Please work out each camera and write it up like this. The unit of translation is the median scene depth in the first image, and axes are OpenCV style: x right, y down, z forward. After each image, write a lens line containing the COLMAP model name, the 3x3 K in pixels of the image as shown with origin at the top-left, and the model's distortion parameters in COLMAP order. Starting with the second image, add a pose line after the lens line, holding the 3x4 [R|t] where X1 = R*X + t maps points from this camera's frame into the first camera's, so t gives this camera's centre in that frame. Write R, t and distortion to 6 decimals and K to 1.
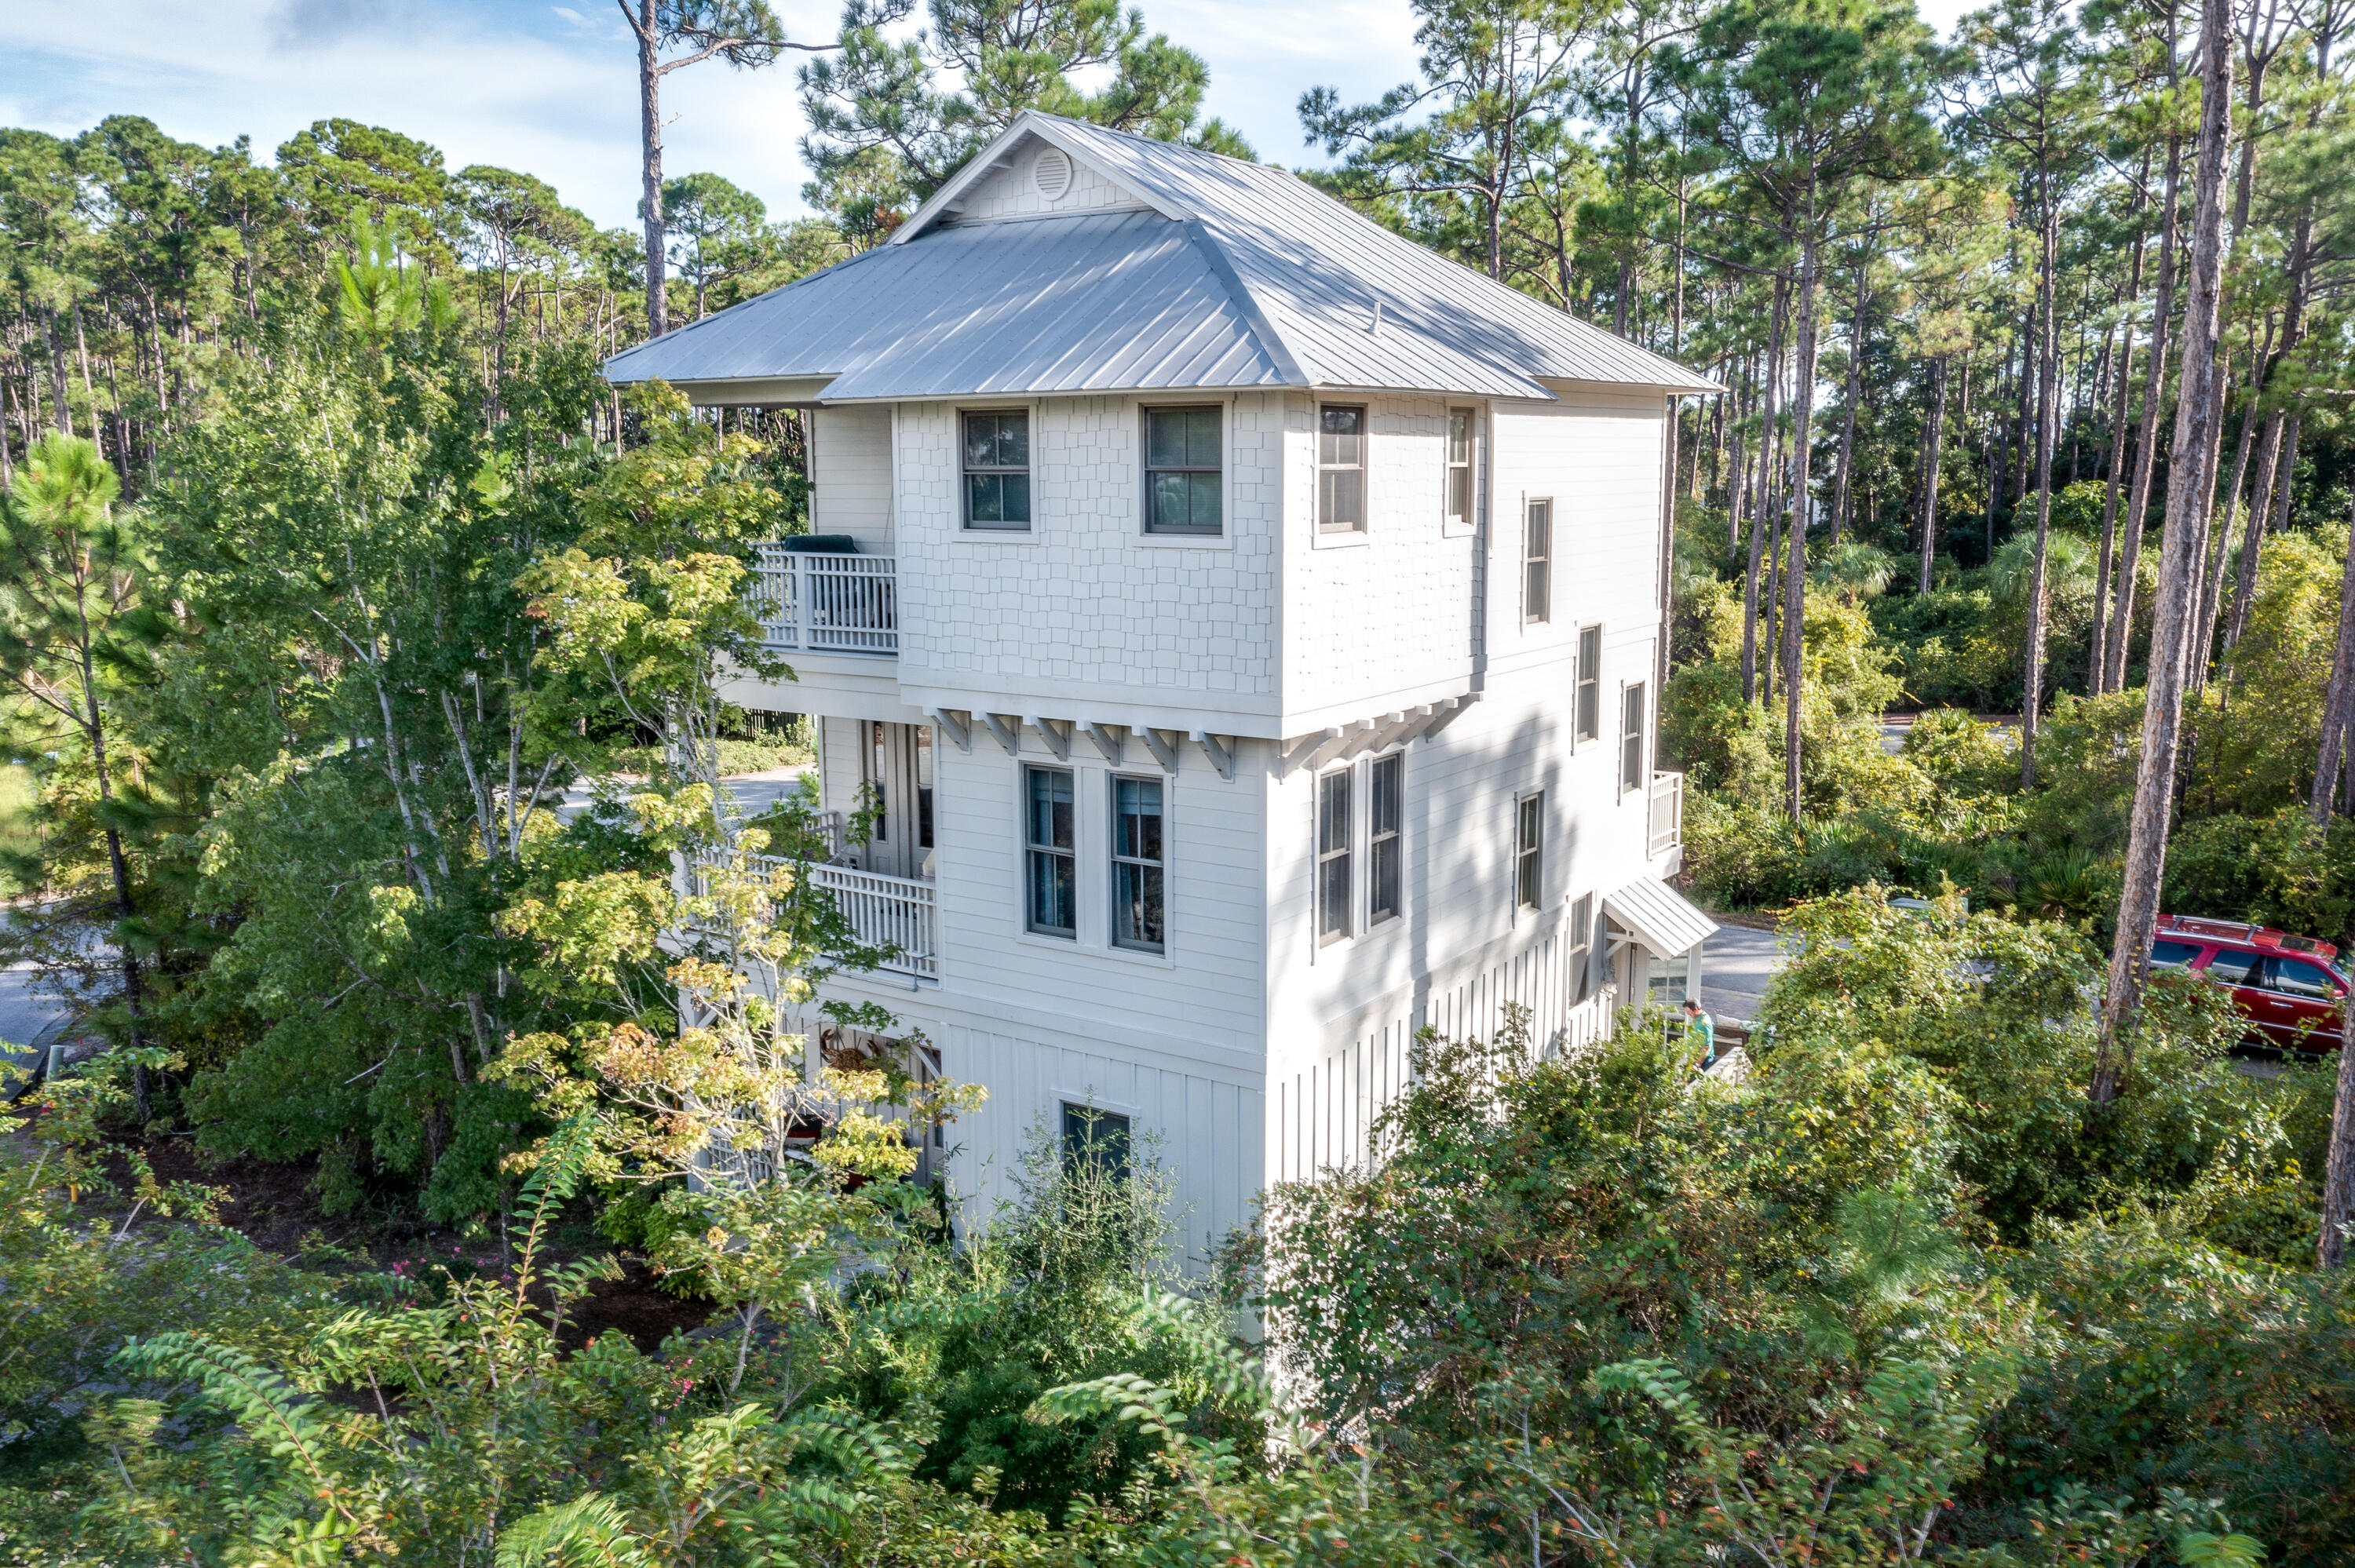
lens RADIAL K [[1863.0, 0, 1165.2], [0, 1863.0, 784.8], [0, 0, 1]] dist [-0.001567, -0.001183]
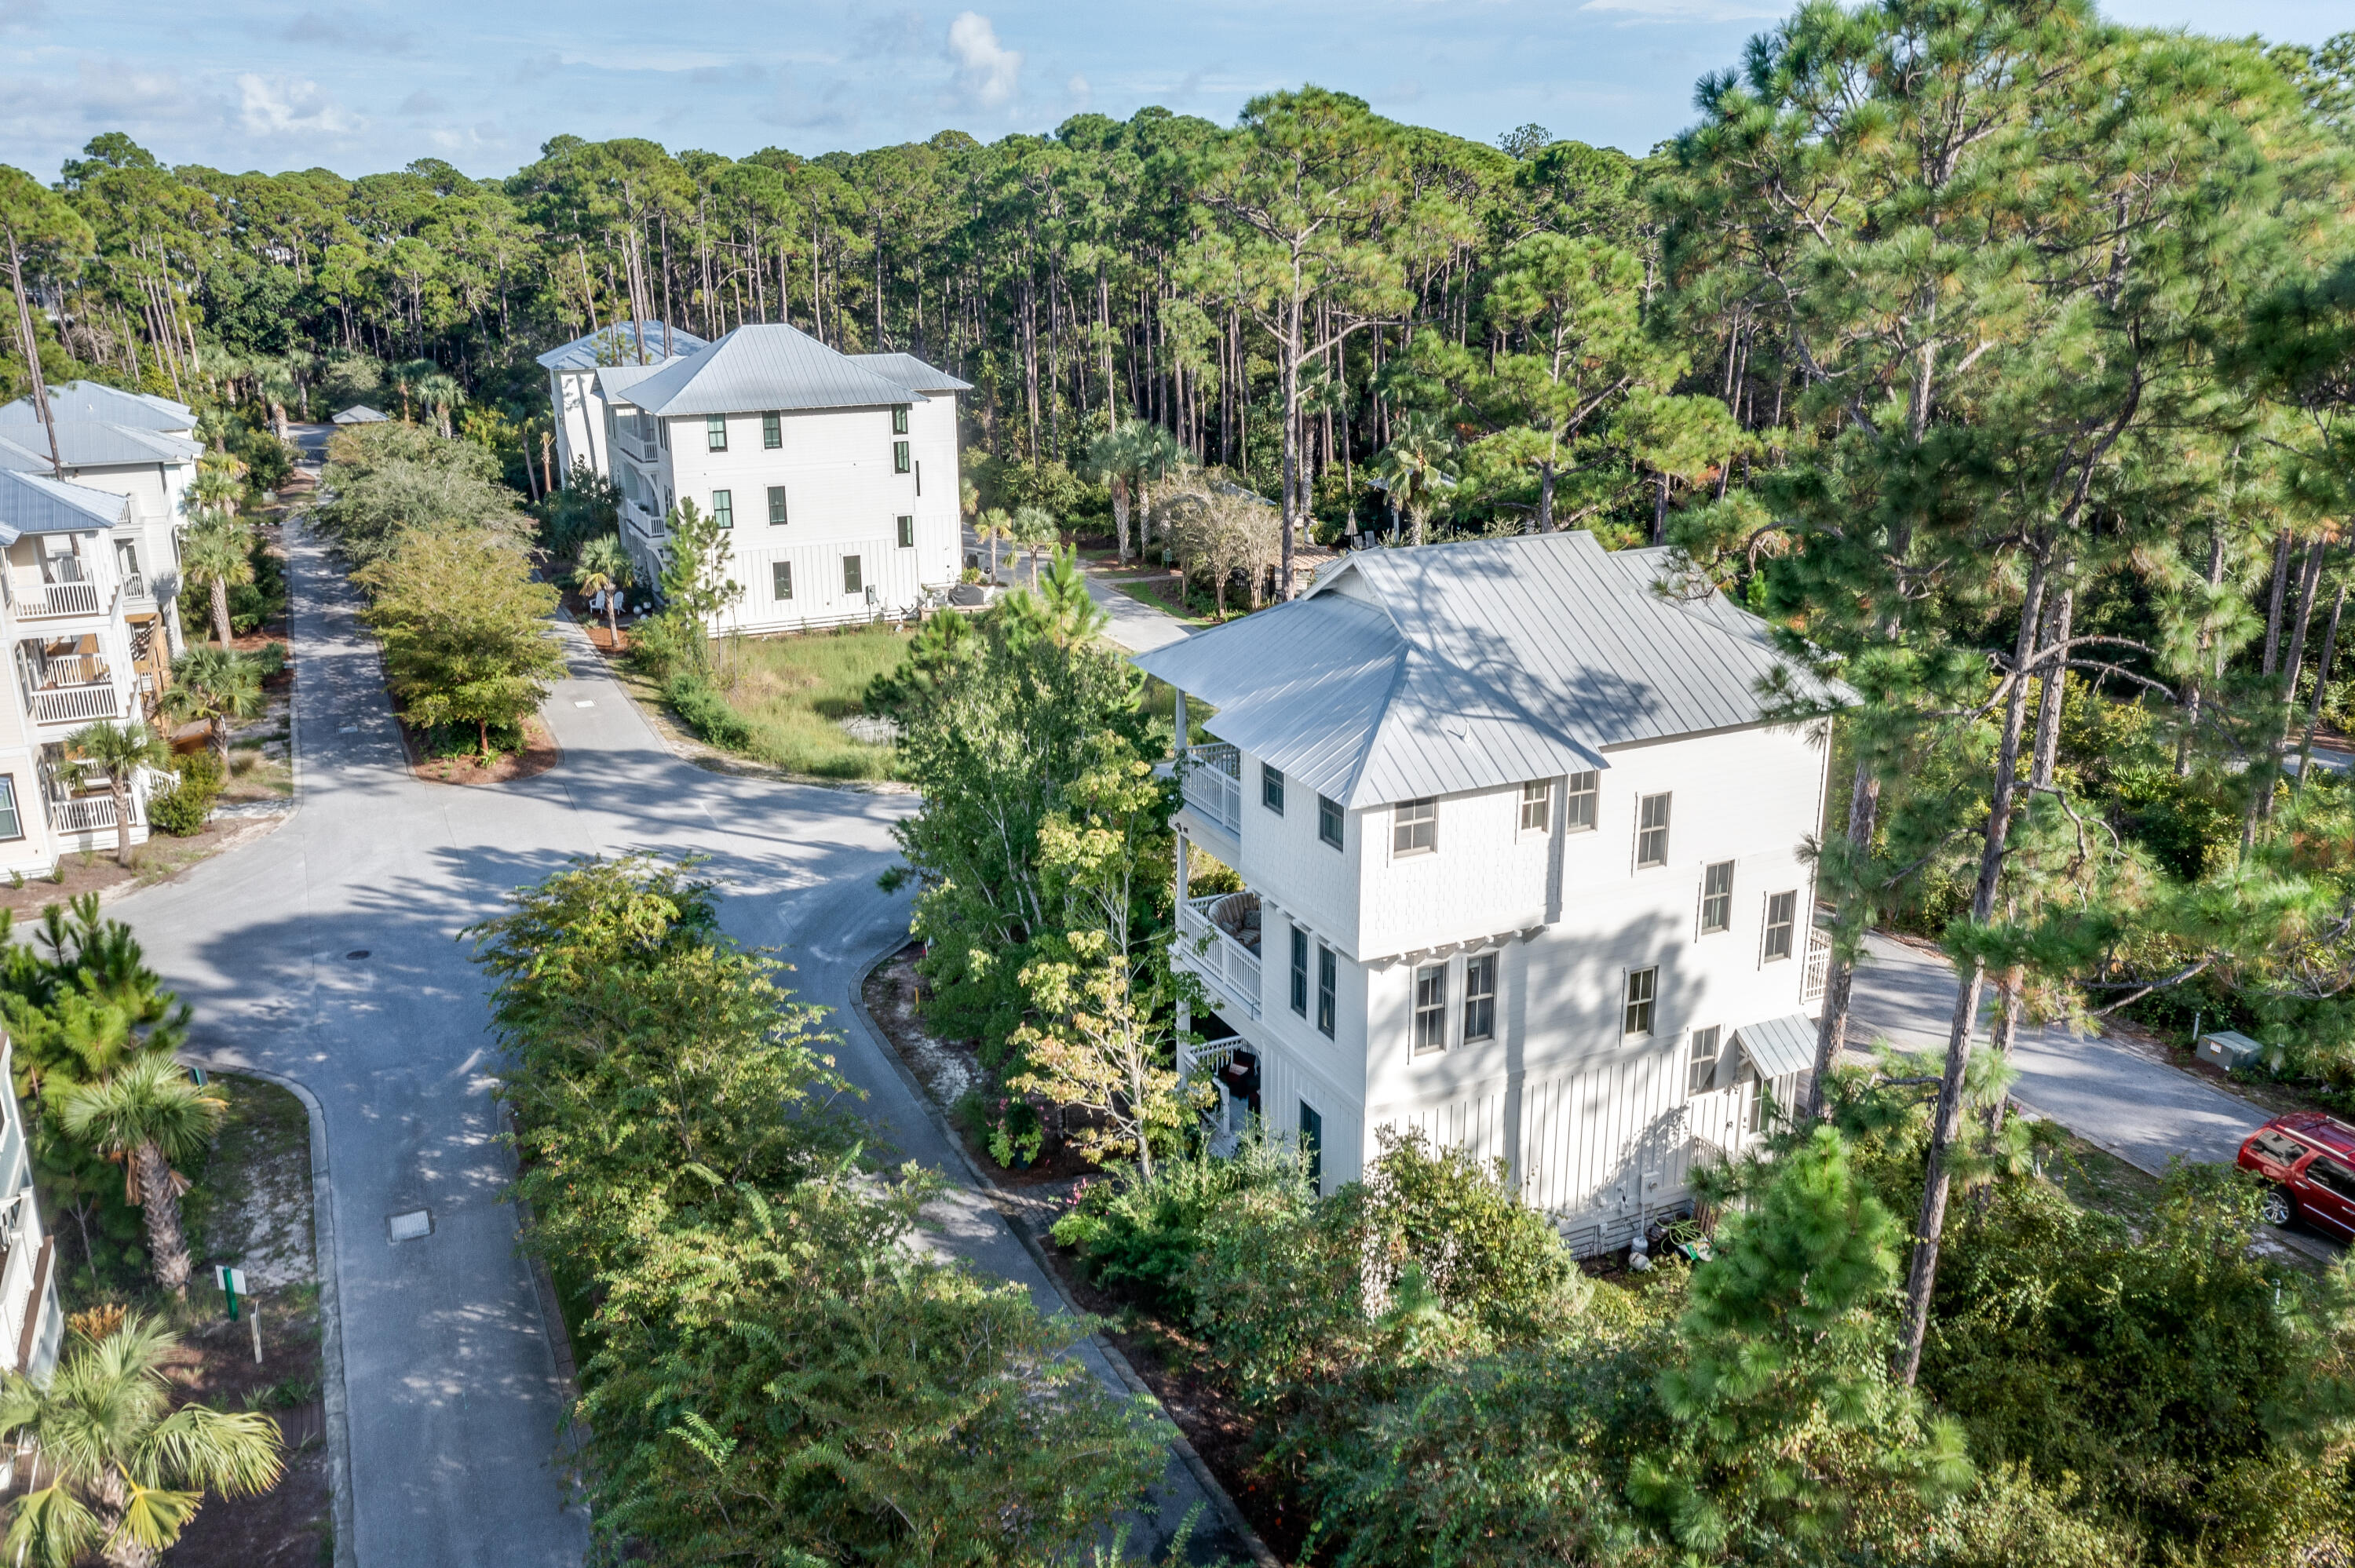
lens RADIAL K [[1863.0, 0, 1177.0], [0, 1863.0, 780.1], [0, 0, 1]] dist [-0.001567, -0.001183]
pose [[0.859425, 0.150559, -0.488590, 0.706897], [-0.085626, 0.984545, 0.152773, -0.421804], [0.504040, -0.089461, 0.859035, -0.653476]]
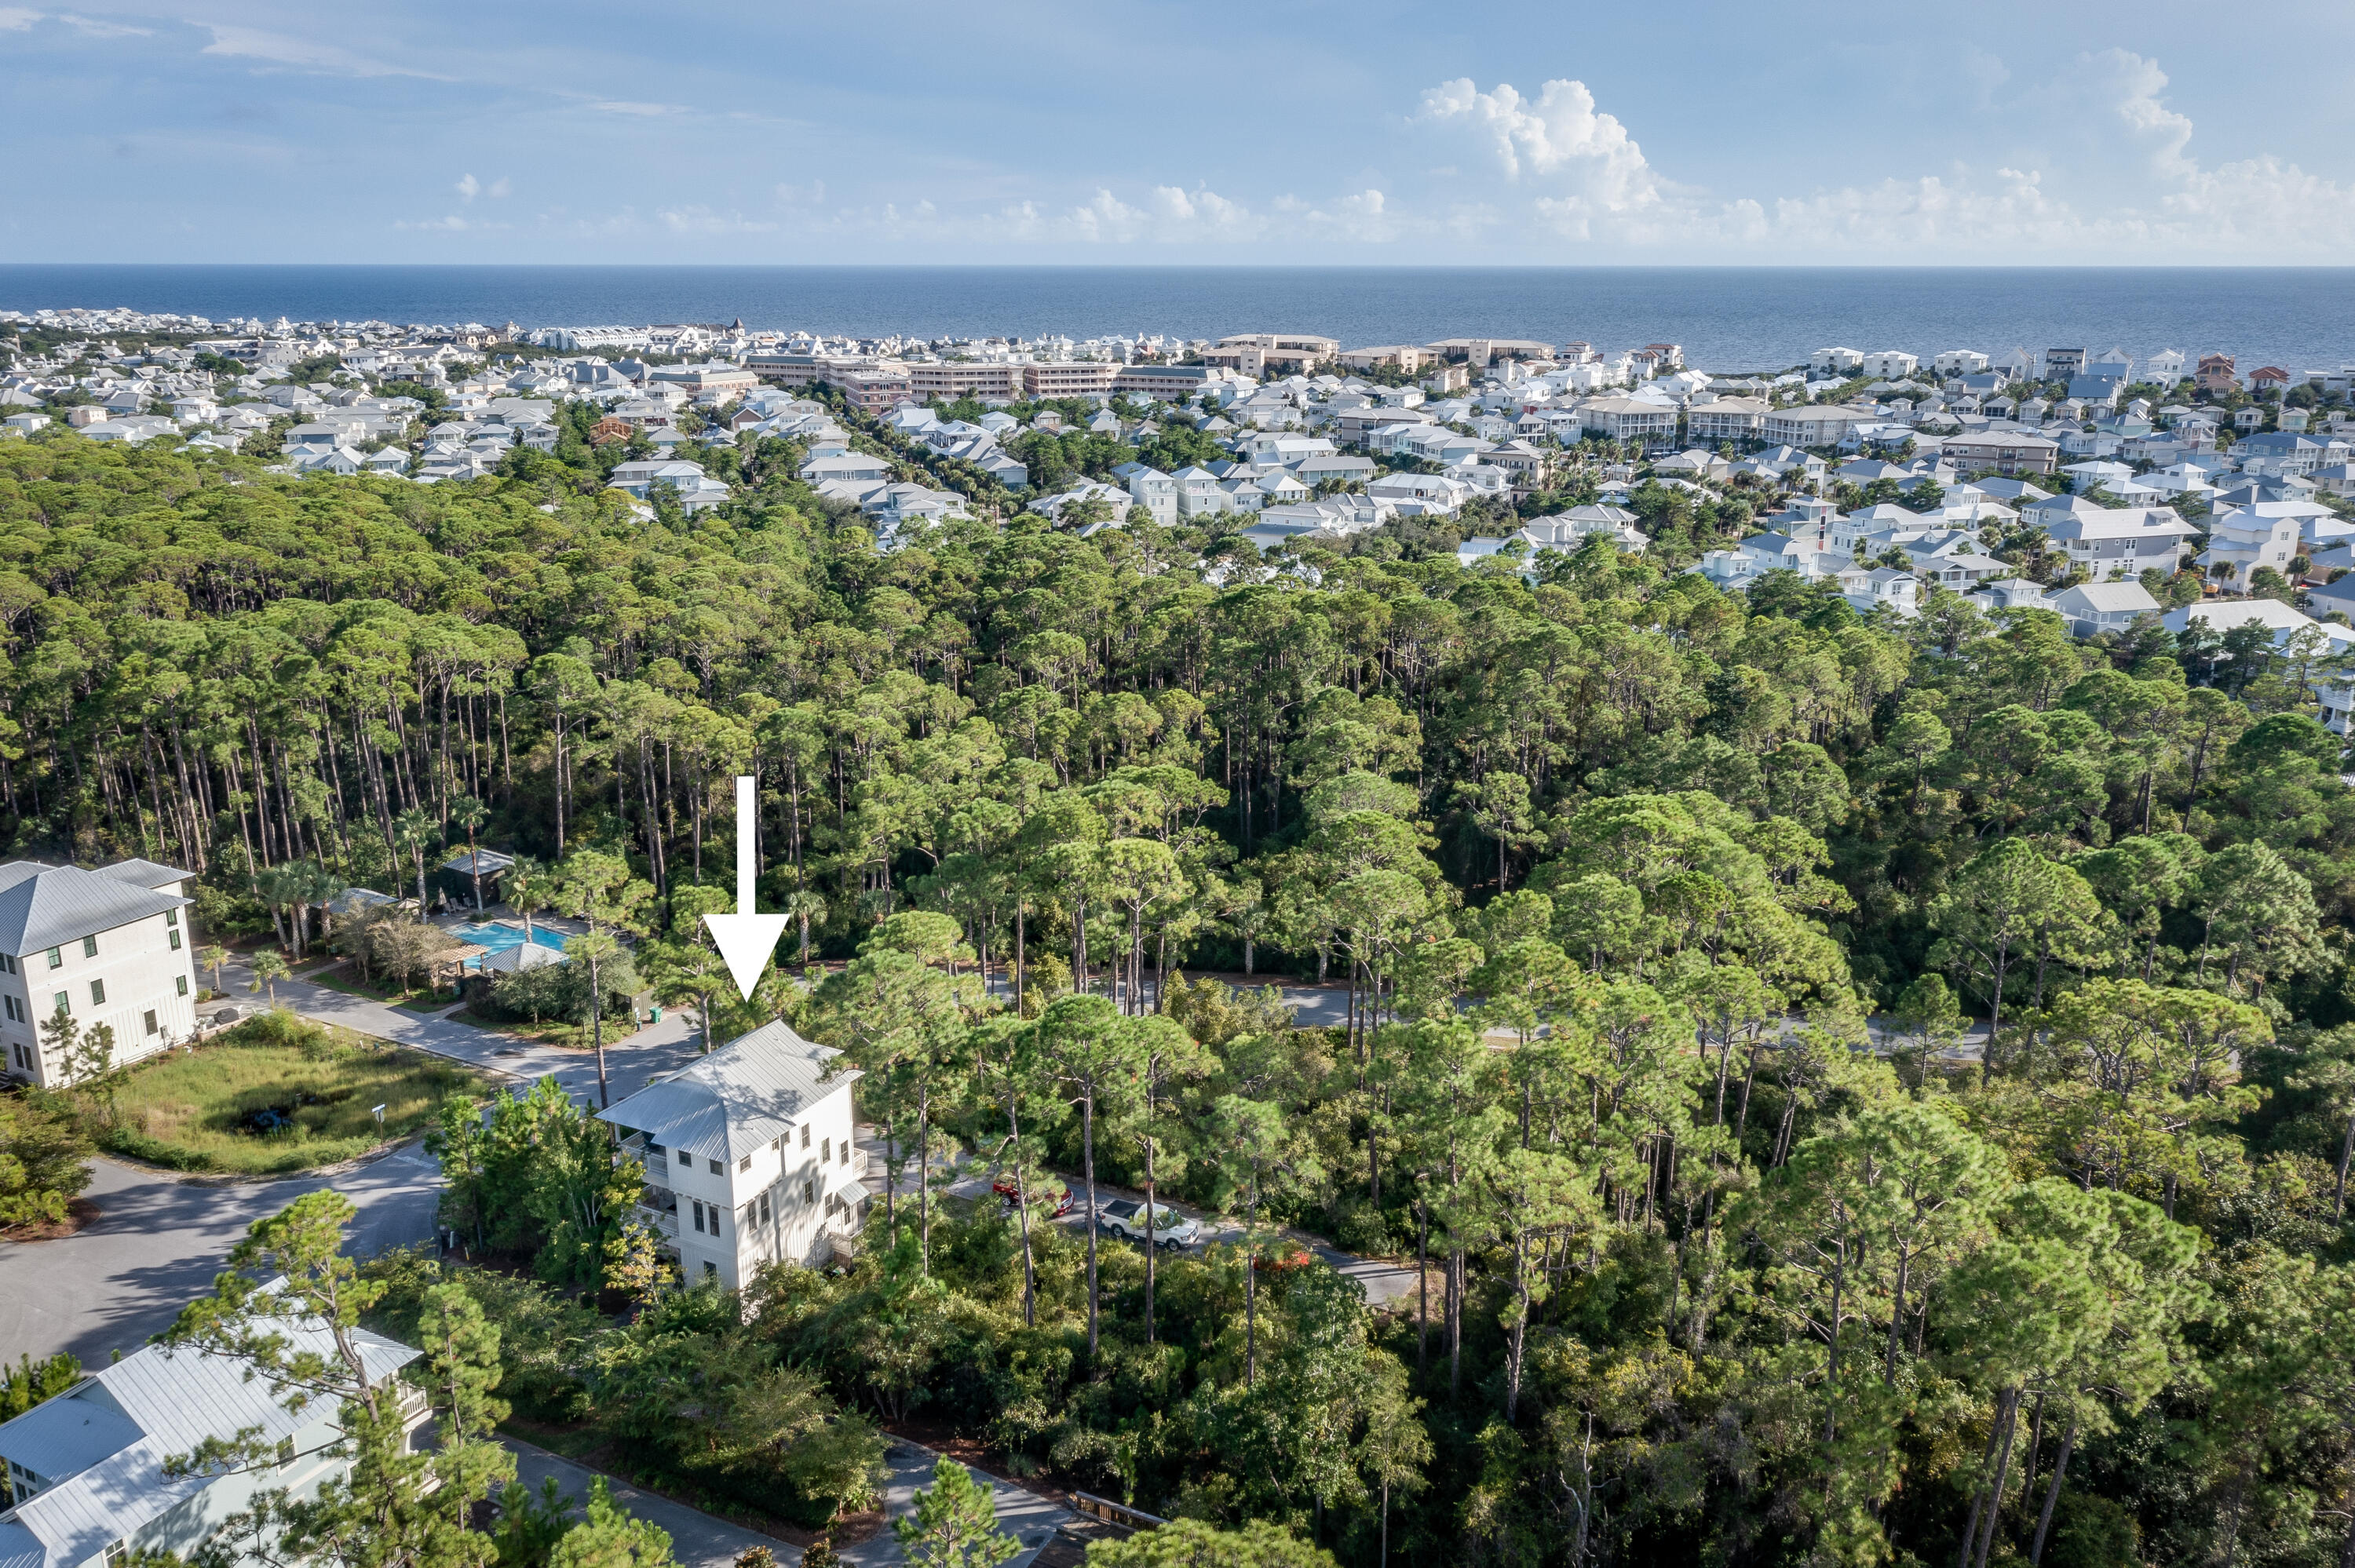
lens RADIAL K [[1863.0, 0, 1186.0], [0, 1863.0, 782.4], [0, 0, 1]] dist [-0.001567, -0.001183]
pose [[0.993389, -0.022821, 0.112509, 0.741216], [0.011559, 0.994945, 0.099751, -1.692122], [-0.114217, -0.097791, 0.988631, -4.260366]]
